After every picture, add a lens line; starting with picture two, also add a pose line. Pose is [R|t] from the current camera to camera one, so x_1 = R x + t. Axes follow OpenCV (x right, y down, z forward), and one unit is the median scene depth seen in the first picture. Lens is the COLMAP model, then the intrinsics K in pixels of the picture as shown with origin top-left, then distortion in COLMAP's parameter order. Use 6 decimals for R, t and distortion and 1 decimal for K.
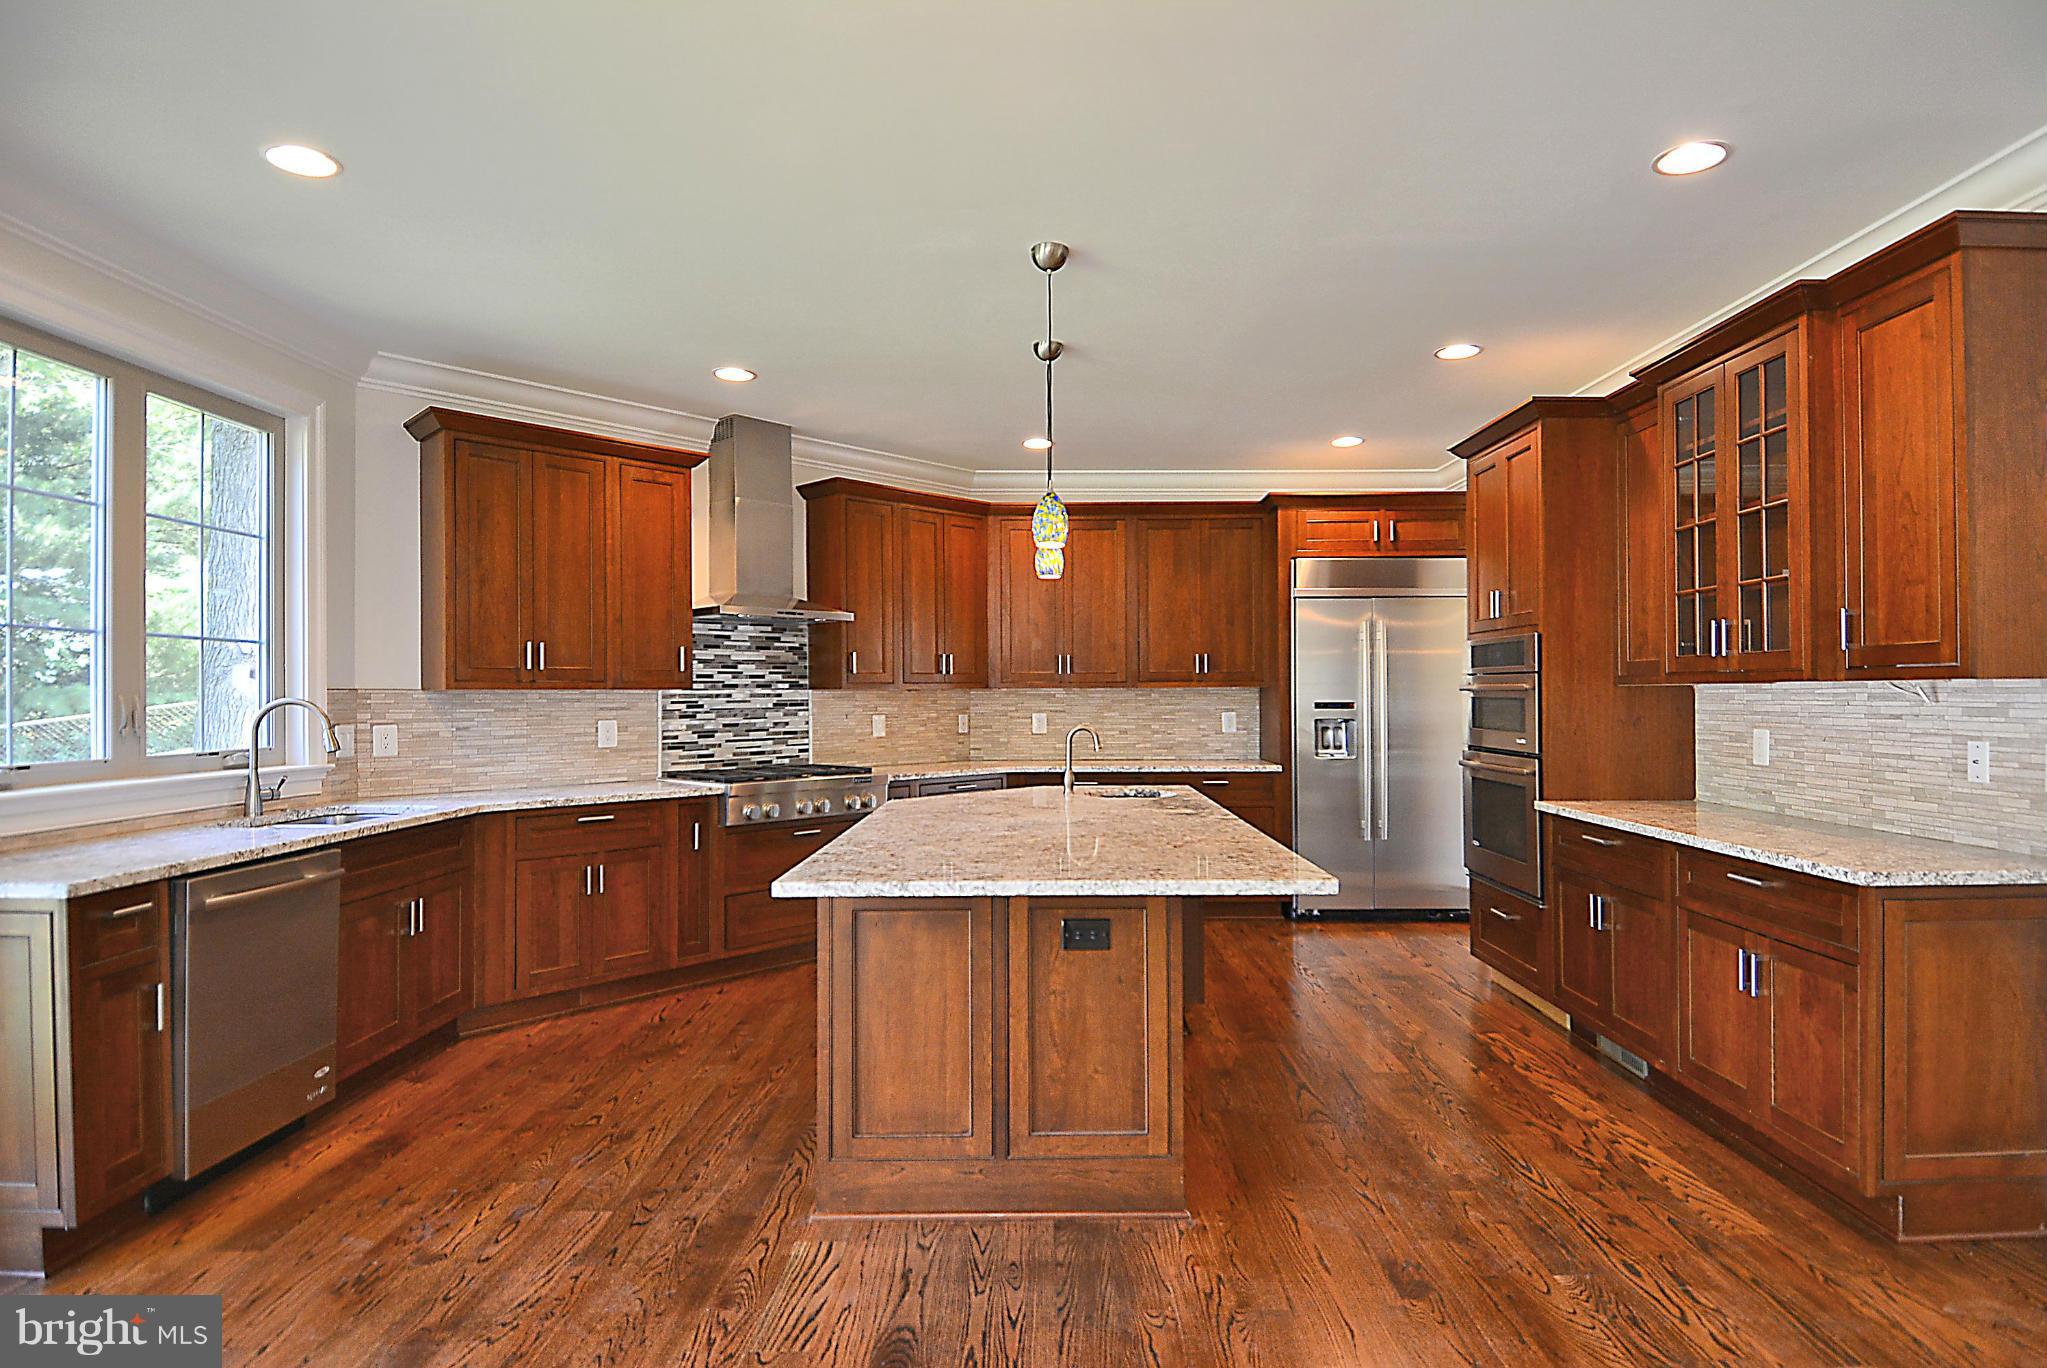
lens RADIAL K [[1085.4, 0, 1055.4], [0, 1085.4, 680.1], [0, 0, 1]] dist [0.023380, -0.023780]
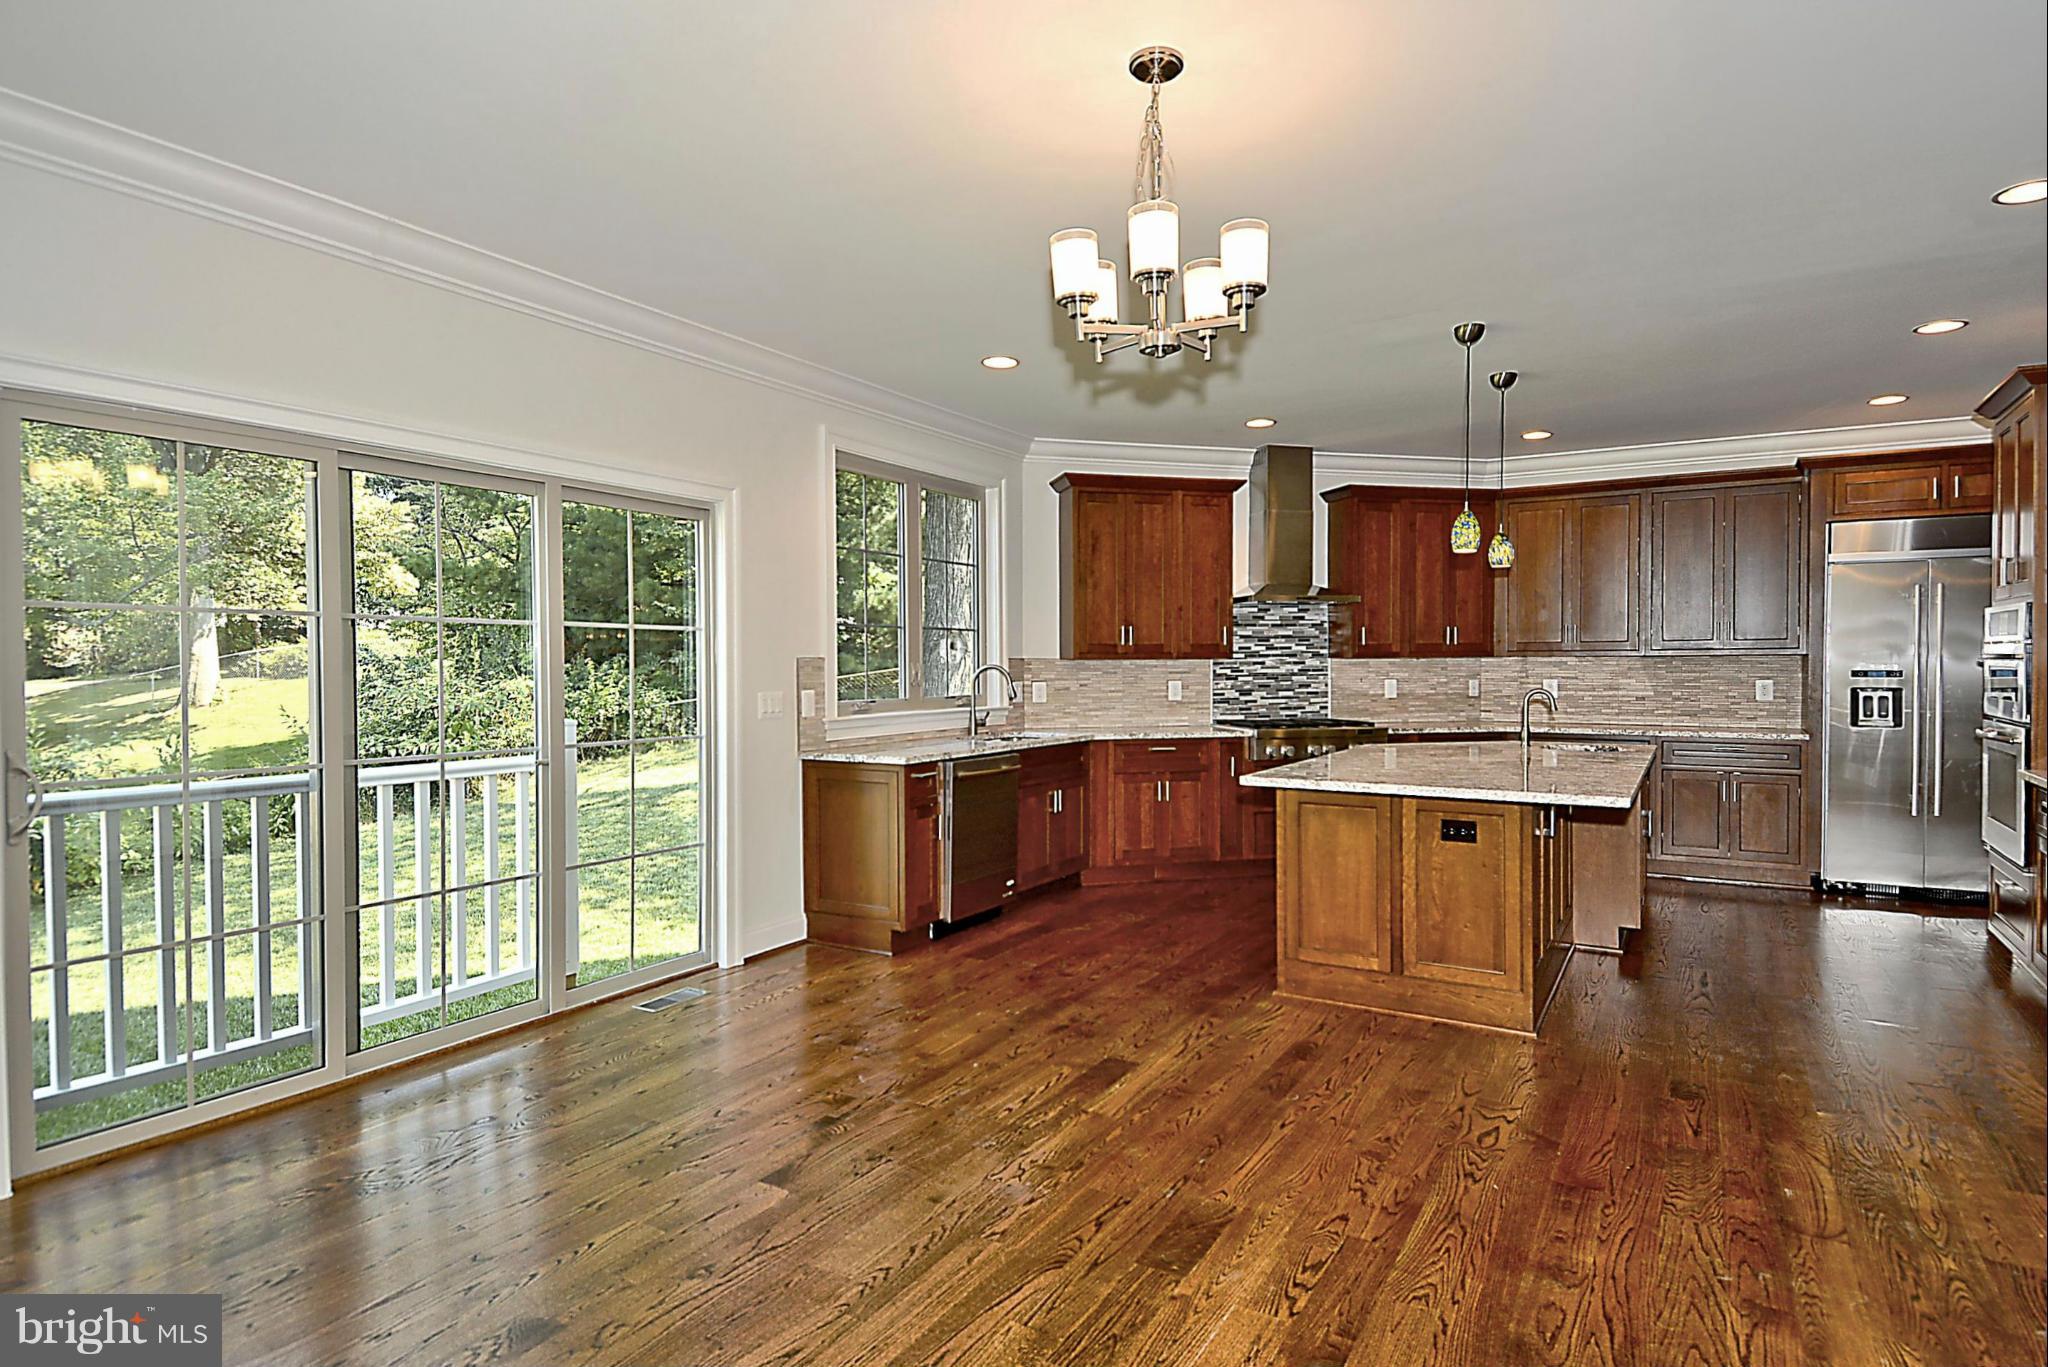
lens RADIAL K [[1086.0, 0, 1026.2], [0, 1086.0, 709.6], [0, 0, 1]] dist [0.023380, -0.023780]
pose [[0.848591, 0.024634, -0.528476, 0.179943], [0.006268, 0.998377, 0.056602, -0.006631], [0.529013, -0.051344, 0.847059, -0.307891]]
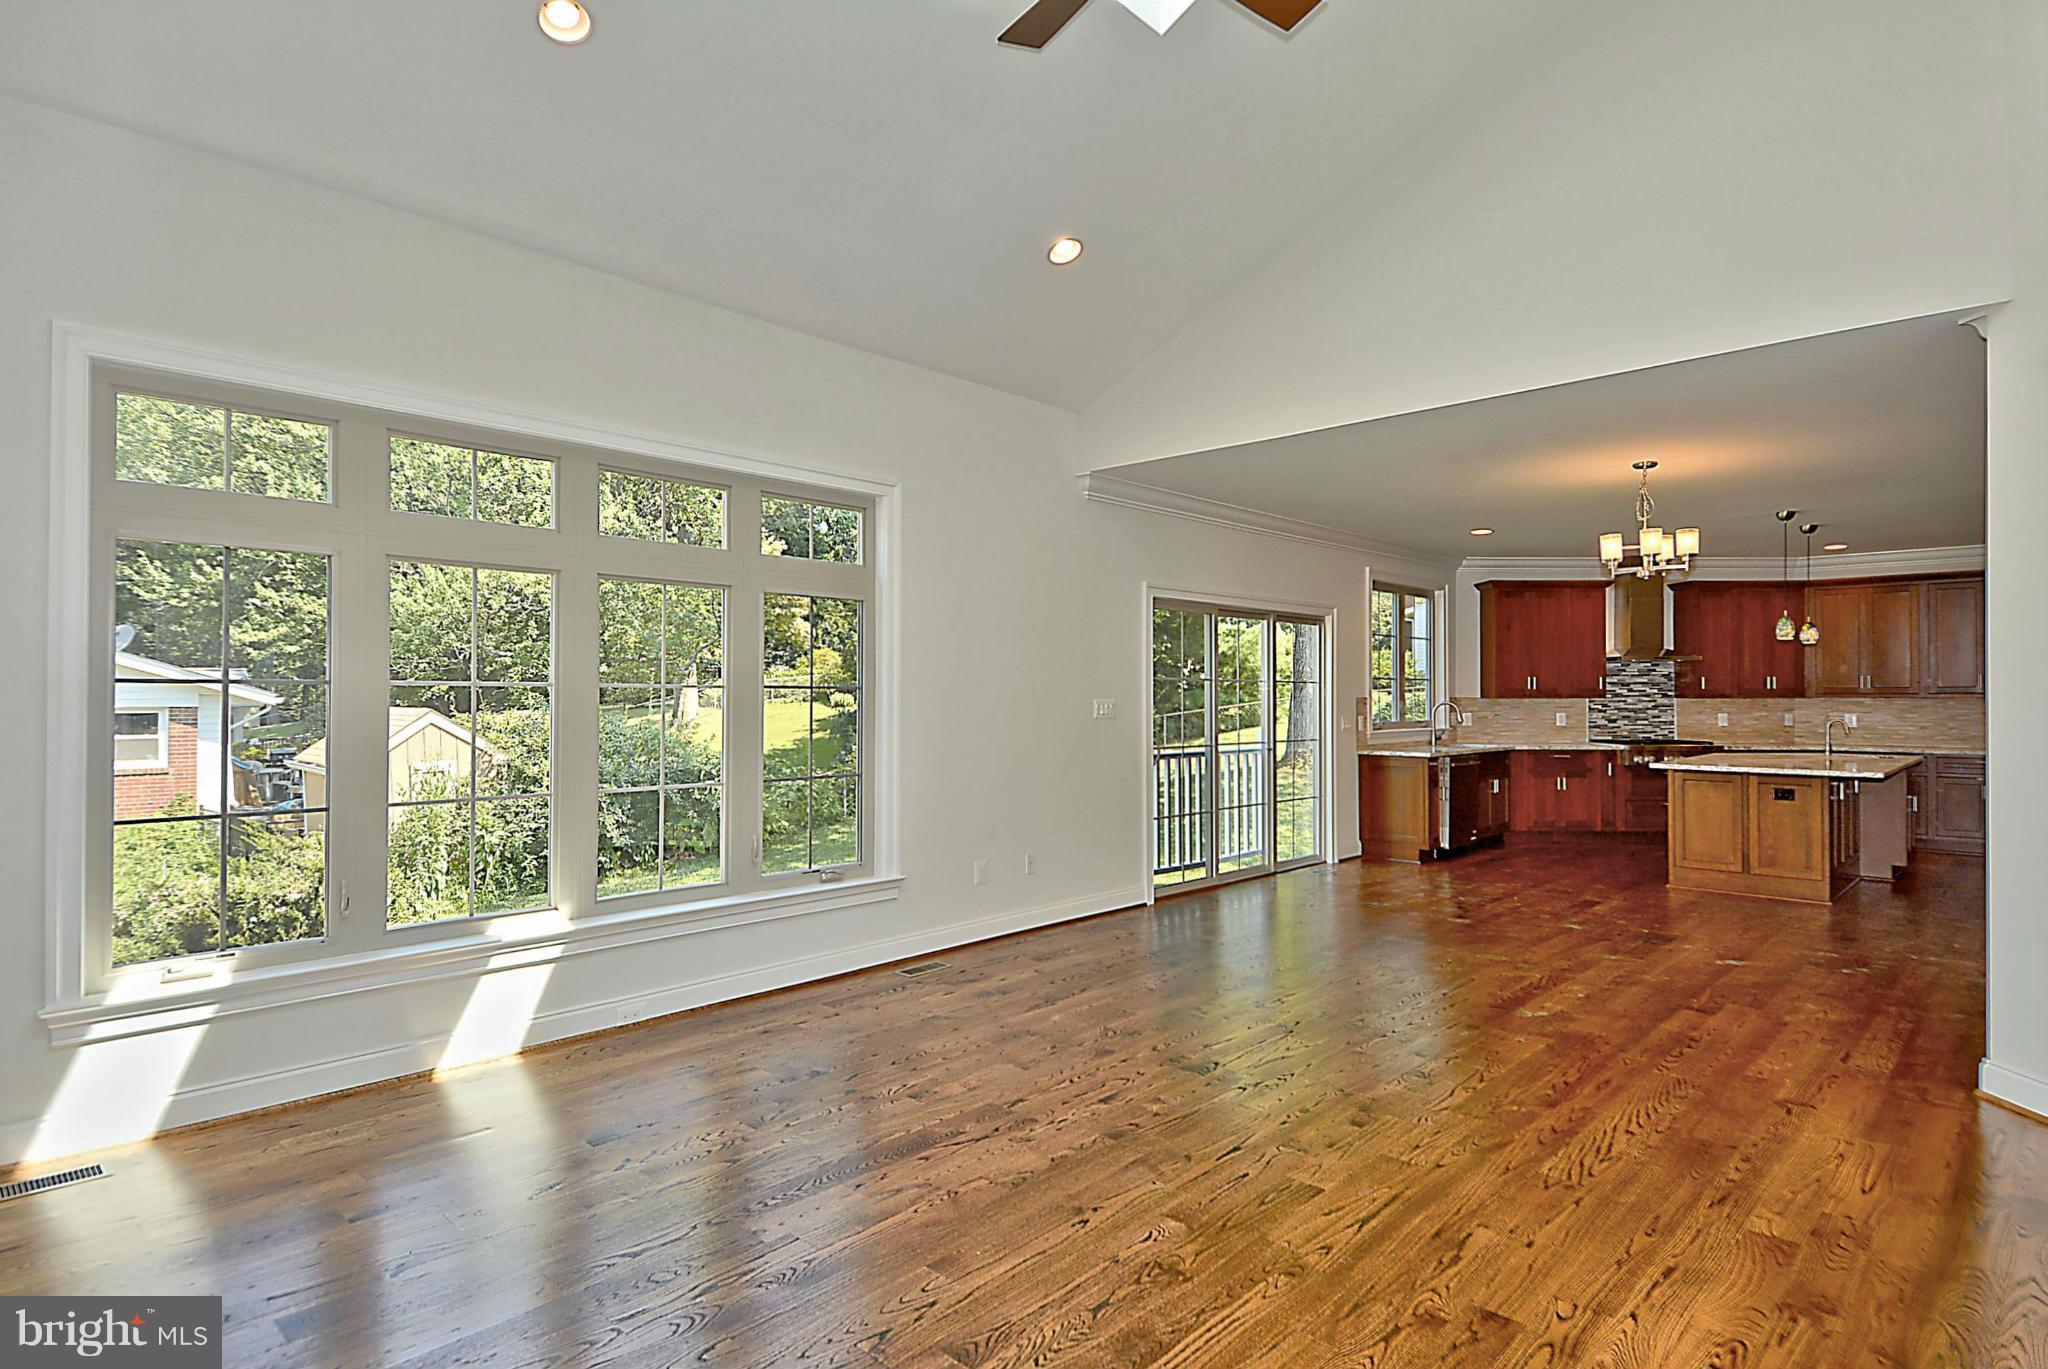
lens RADIAL K [[1086.0, 0, 986.4], [0, 1086.0, 694.0], [0, 0, 1]] dist [0.023380, -0.023780]
pose [[0.696541, 0.004776, -0.717501, 0.355959], [0.005182, 0.999918, 0.011686, -0.031980], [0.717498, -0.011857, 0.696459, -1.380961]]
